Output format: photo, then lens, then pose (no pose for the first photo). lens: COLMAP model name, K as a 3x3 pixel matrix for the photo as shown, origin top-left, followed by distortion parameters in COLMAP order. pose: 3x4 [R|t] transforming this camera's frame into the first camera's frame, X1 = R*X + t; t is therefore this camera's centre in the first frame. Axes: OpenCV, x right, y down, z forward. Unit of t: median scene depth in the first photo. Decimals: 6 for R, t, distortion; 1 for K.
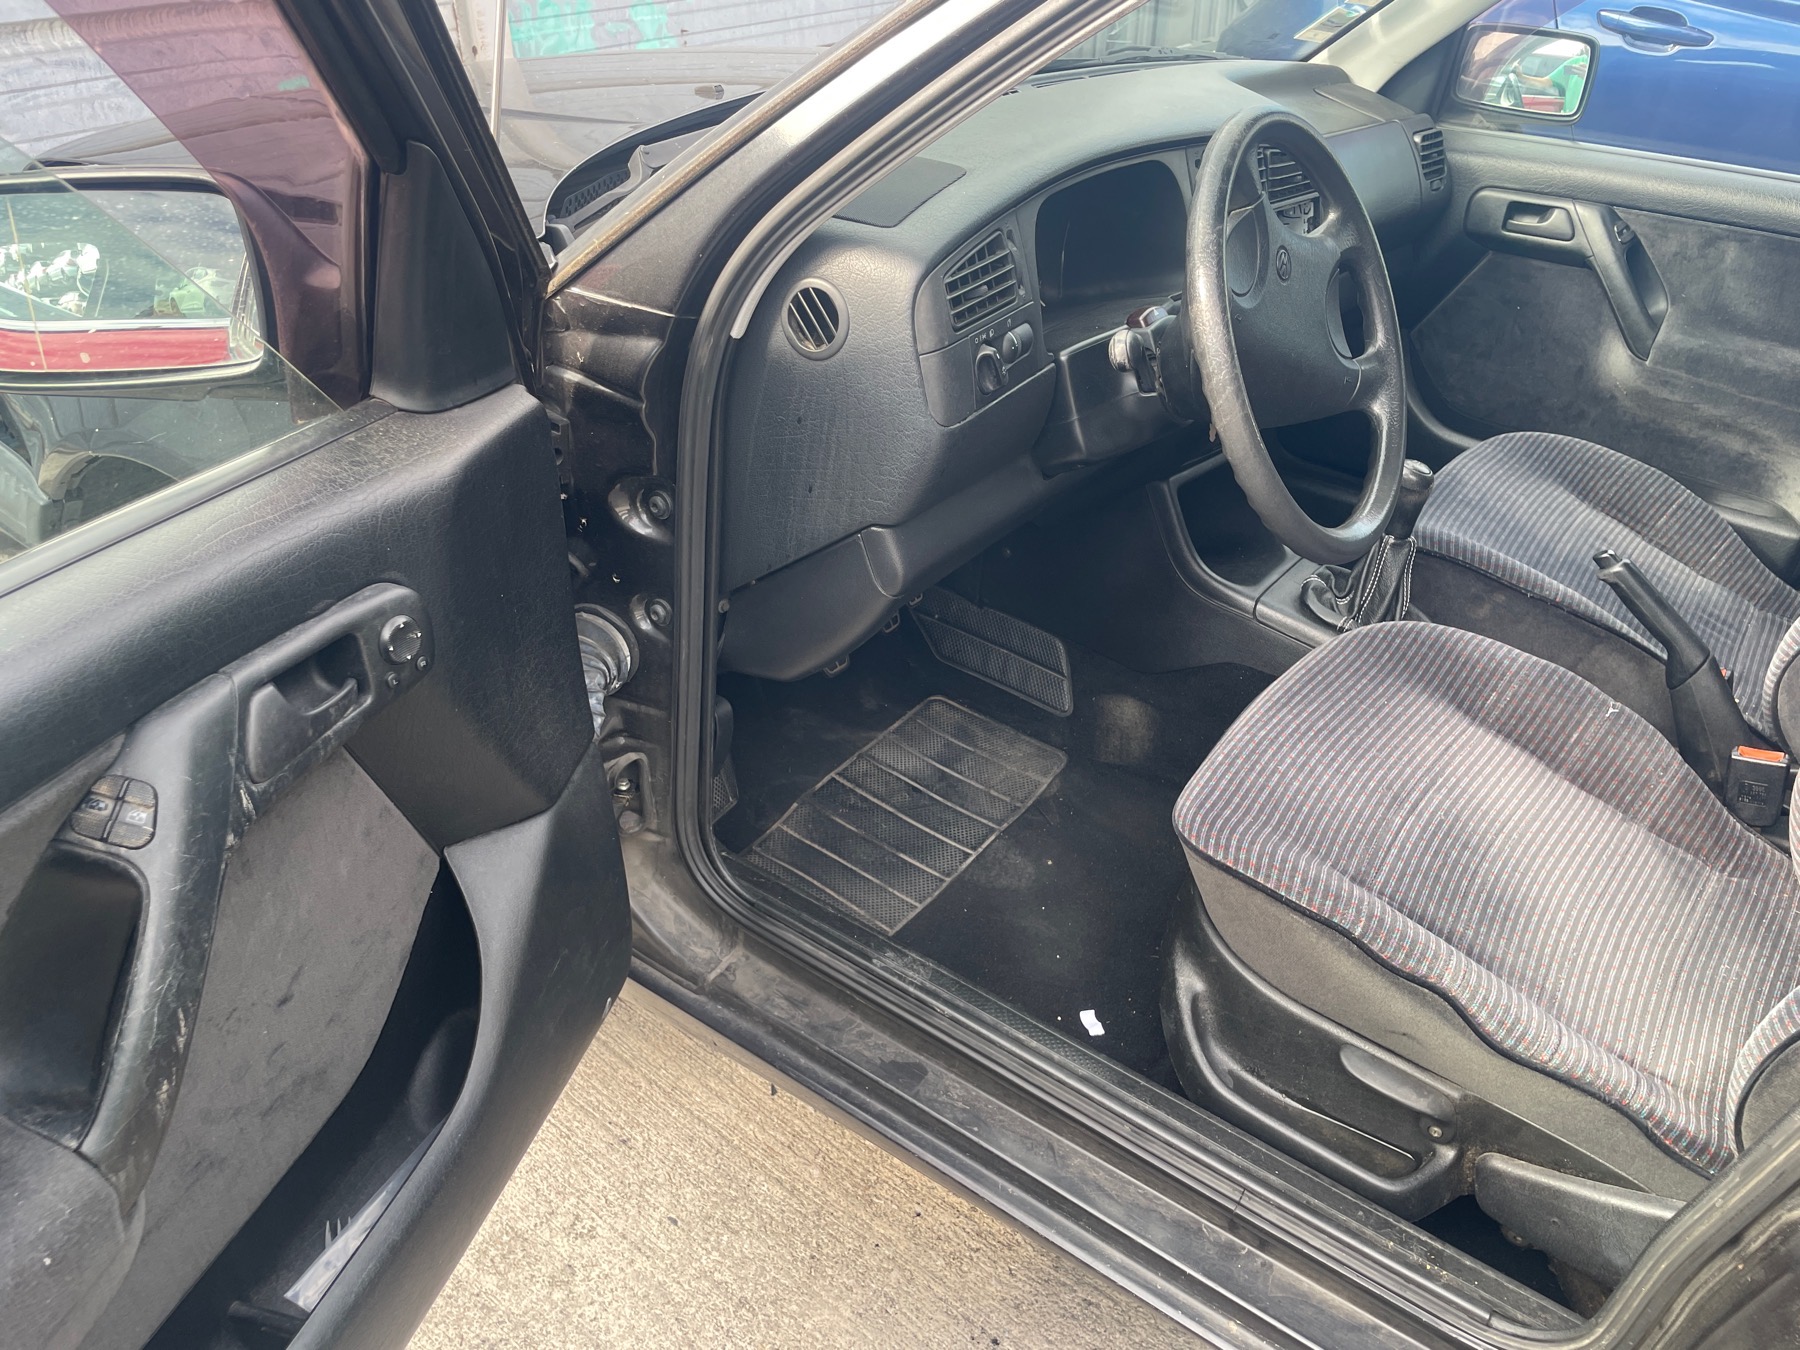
lens RADIAL K [[1409.8, 0, 875.0], [0, 1409.8, 674.2], [0, 0, 1]] dist [0.086633, -0.116283]
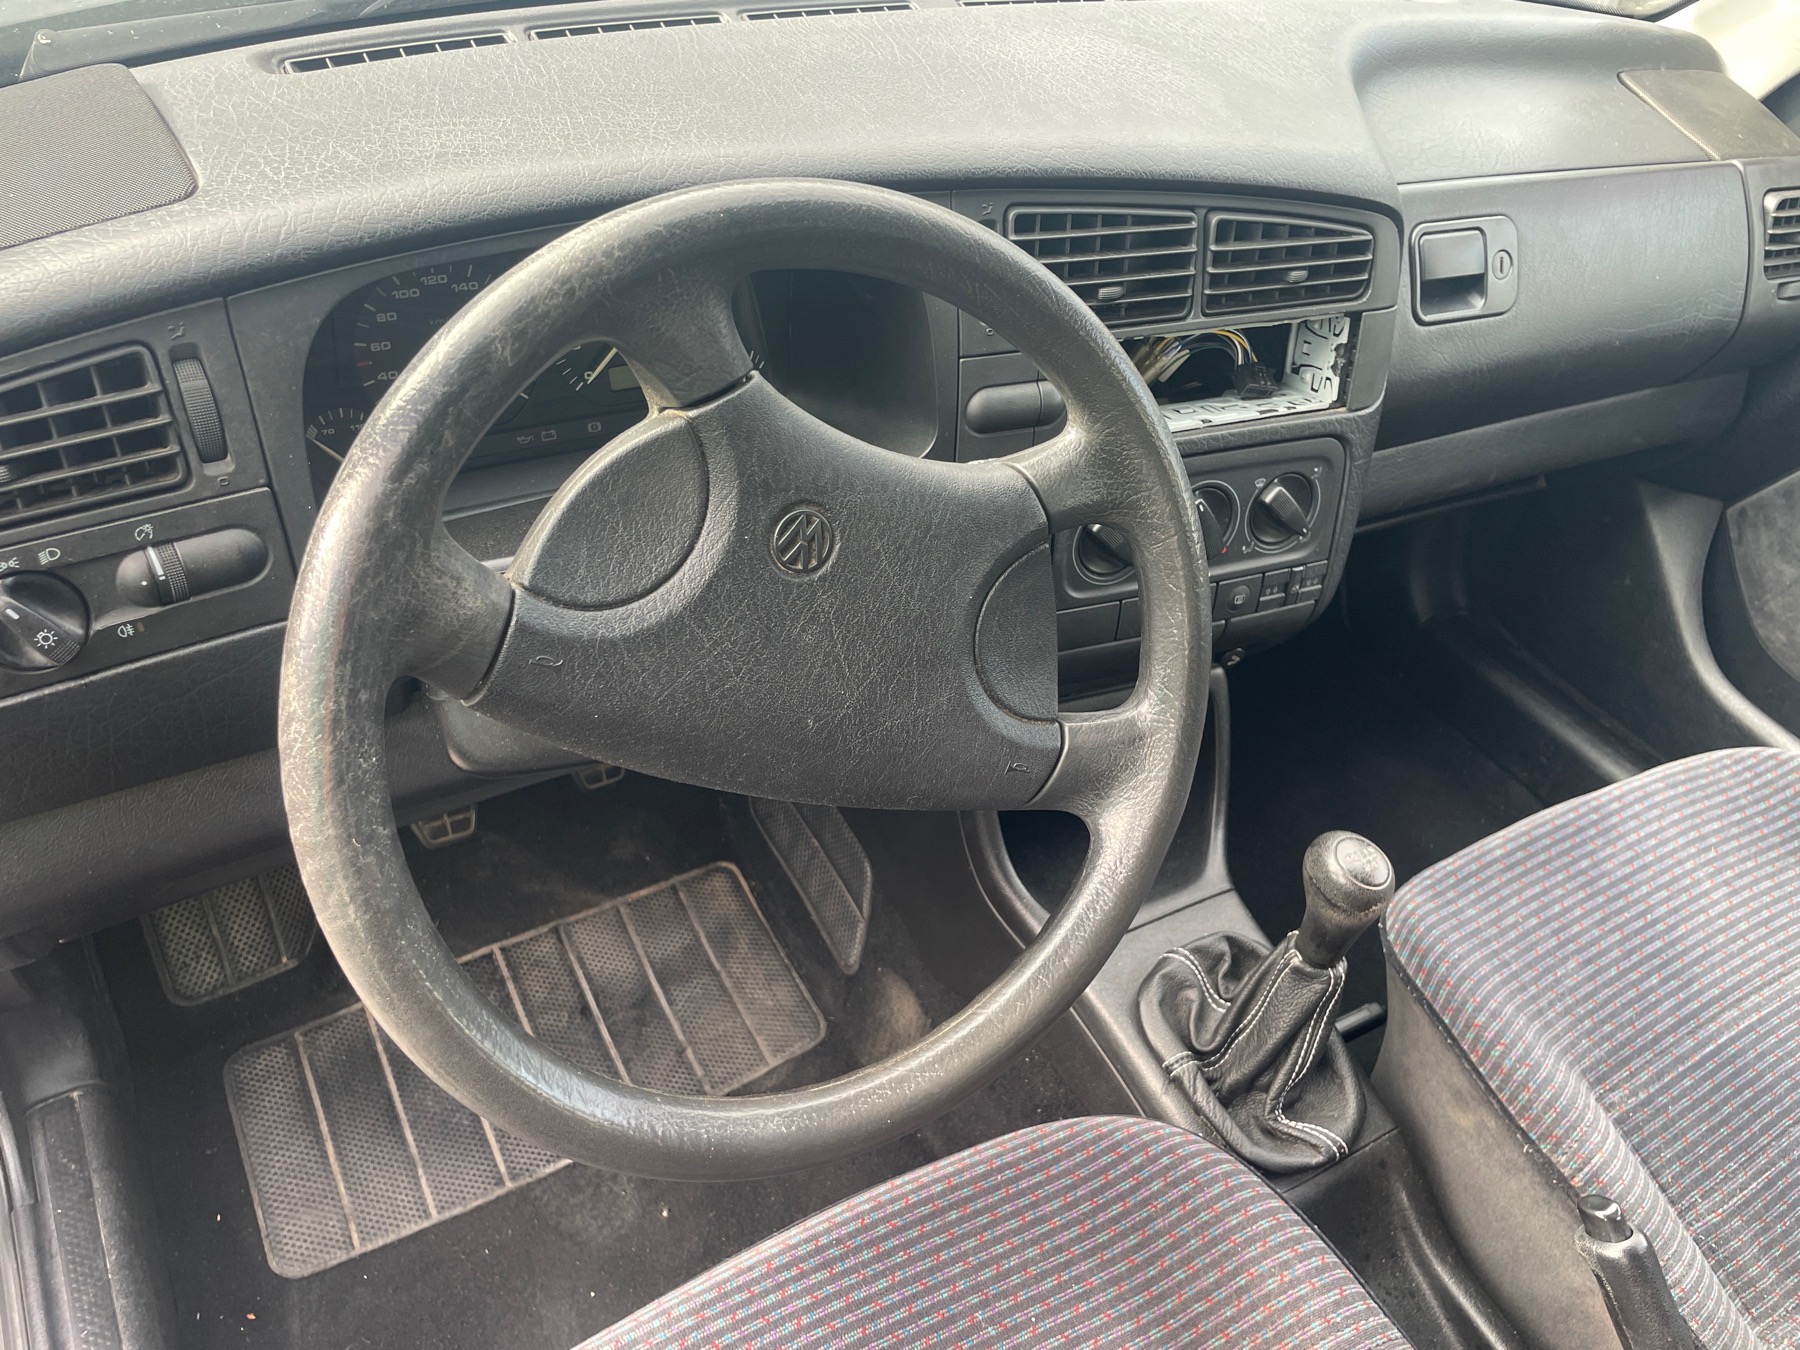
lens RADIAL K [[1393.3, 0, 904.8], [0, 1393.3, 680.6], [0, 0, 1]] dist [0.085694, -0.120239]
pose [[0.909272, 0.299522, -0.288983, 0.383479], [-0.258612, 0.950621, 0.171580, -0.275563], [0.326105, -0.081279, 0.941833, 0.491578]]
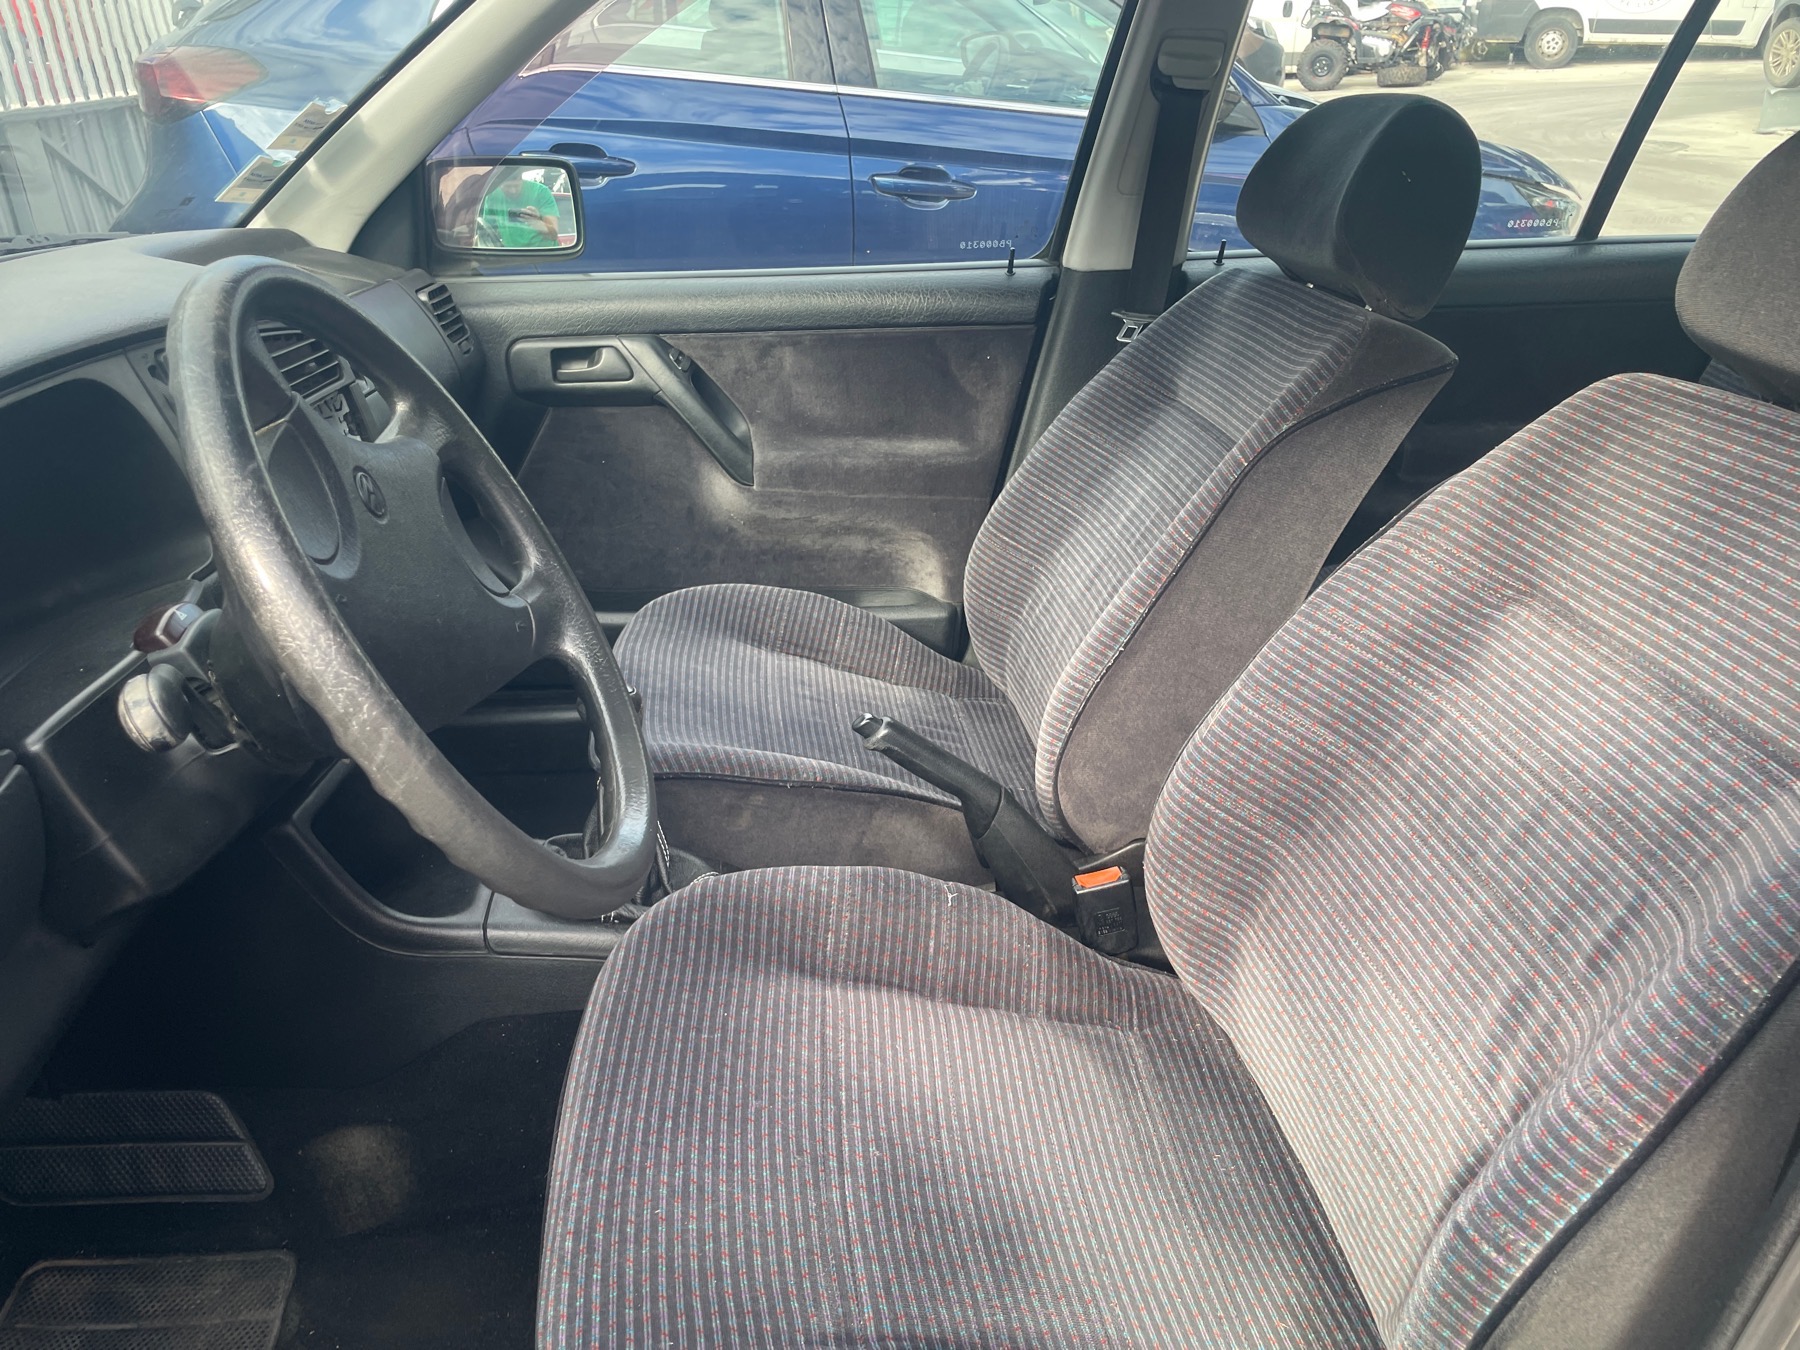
lens RADIAL K [[1393.3, 0, 904.8], [0, 1393.3, 680.6], [0, 0, 1]] dist [0.085694, -0.120239]
pose [[0.748574, -0.319031, 0.581254, 0.064838], [0.378657, 0.925316, 0.020217, -0.113217], [-0.544294, 0.204962, 0.813471, 0.324621]]
